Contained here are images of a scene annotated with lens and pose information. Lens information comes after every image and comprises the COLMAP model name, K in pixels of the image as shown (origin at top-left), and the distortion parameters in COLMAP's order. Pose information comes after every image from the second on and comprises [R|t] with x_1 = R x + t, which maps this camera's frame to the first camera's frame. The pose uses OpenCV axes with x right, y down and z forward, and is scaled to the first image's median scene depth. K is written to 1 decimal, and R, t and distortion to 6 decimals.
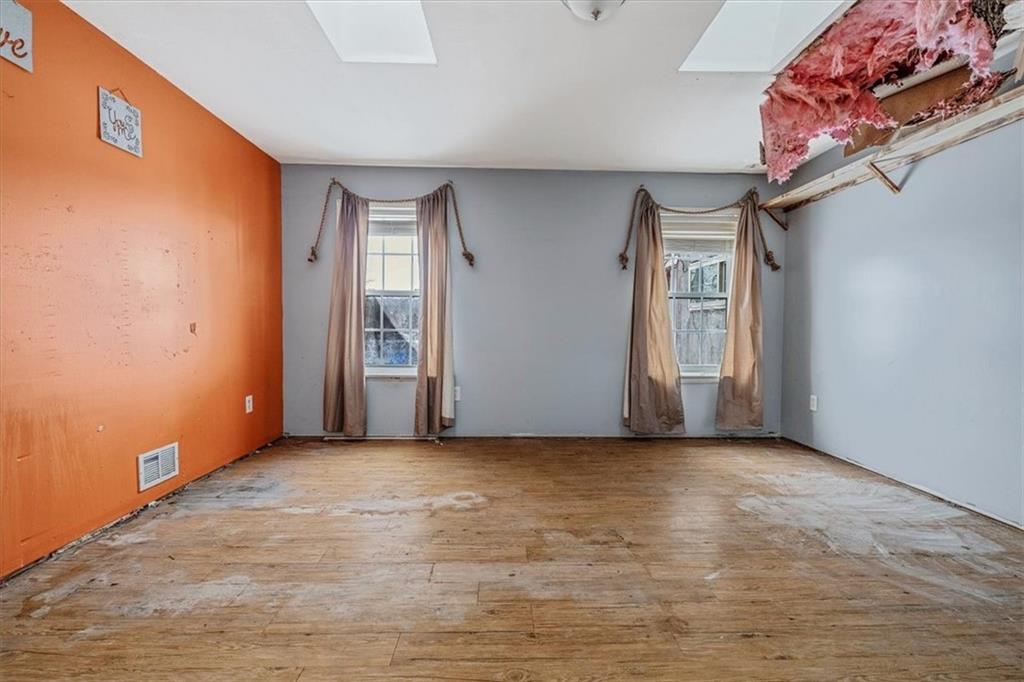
lens RADIAL K [[457.7, 0, 512.0], [0, 457.7, 341.0], [0, 0, 1]] dist [-0.004776, 0.000647]
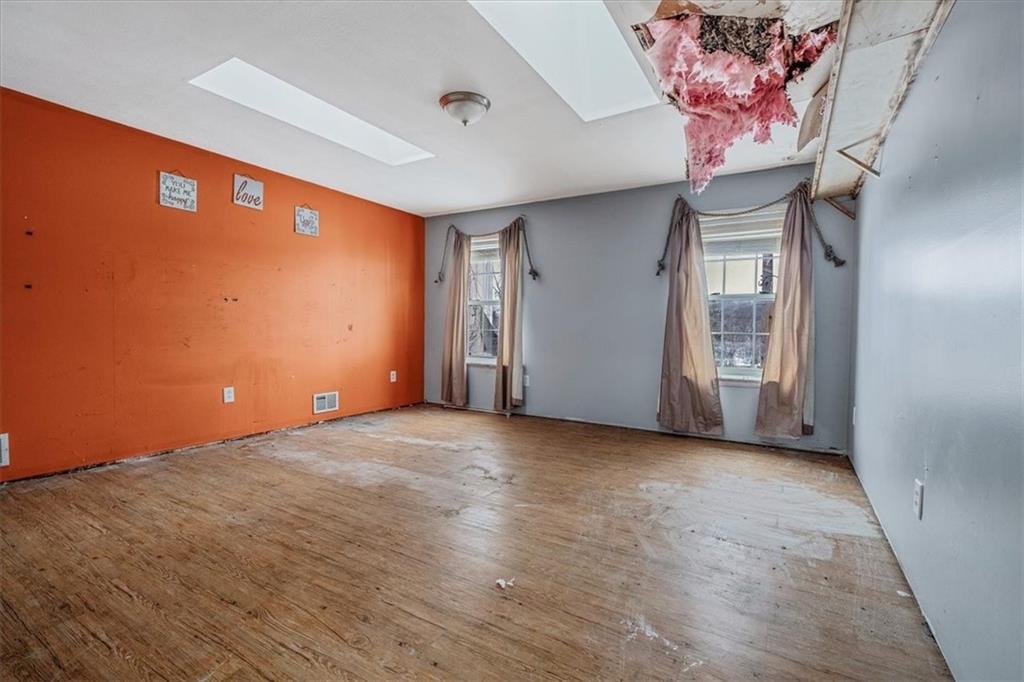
lens RADIAL K [[457.7, 0, 512.0], [0, 457.7, 341.0], [0, 0, 1]] dist [-0.004776, 0.000647]
pose [[0.841645, 0.019090, -0.539694, 0.544318], [-0.023237, 0.999730, -0.000876, 0.007284], [0.539531, 0.013278, 0.841861, -0.092952]]
